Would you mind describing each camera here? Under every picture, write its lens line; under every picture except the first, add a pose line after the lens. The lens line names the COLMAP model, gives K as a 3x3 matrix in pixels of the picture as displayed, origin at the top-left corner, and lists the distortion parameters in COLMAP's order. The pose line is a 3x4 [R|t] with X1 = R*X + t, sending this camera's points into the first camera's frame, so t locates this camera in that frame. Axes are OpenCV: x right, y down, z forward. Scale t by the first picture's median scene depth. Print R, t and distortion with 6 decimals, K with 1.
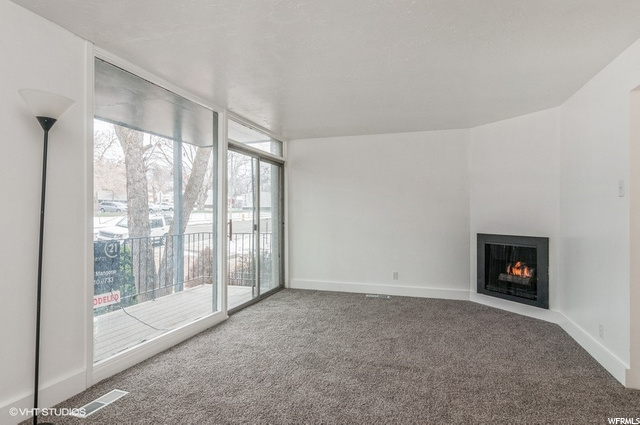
lens RADIAL K [[370.2, 0, 320.0], [0, 370.2, 212.5], [0, 0, 1]] dist [0.000375, 0.000177]
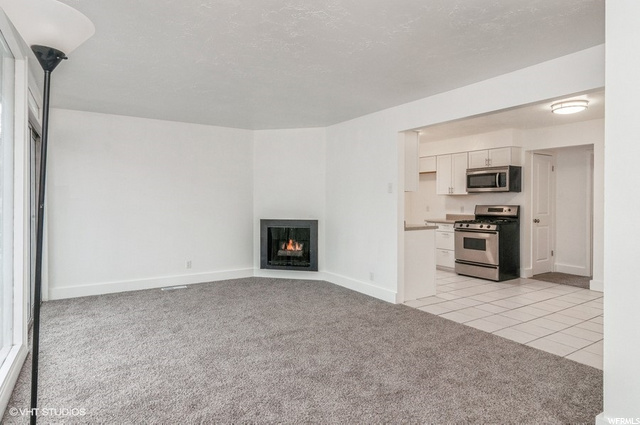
lens RADIAL K [[360.6, 0, 320.0], [0, 360.6, 212.5], [0, 0, 1]] dist [-0.001999, -0.000475]
pose [[0.641854, -0.026688, 0.766362, -0.382649], [0.000469, 0.999408, 0.034411, -0.006228], [-0.766827, -0.021727, 0.641487, 0.118138]]
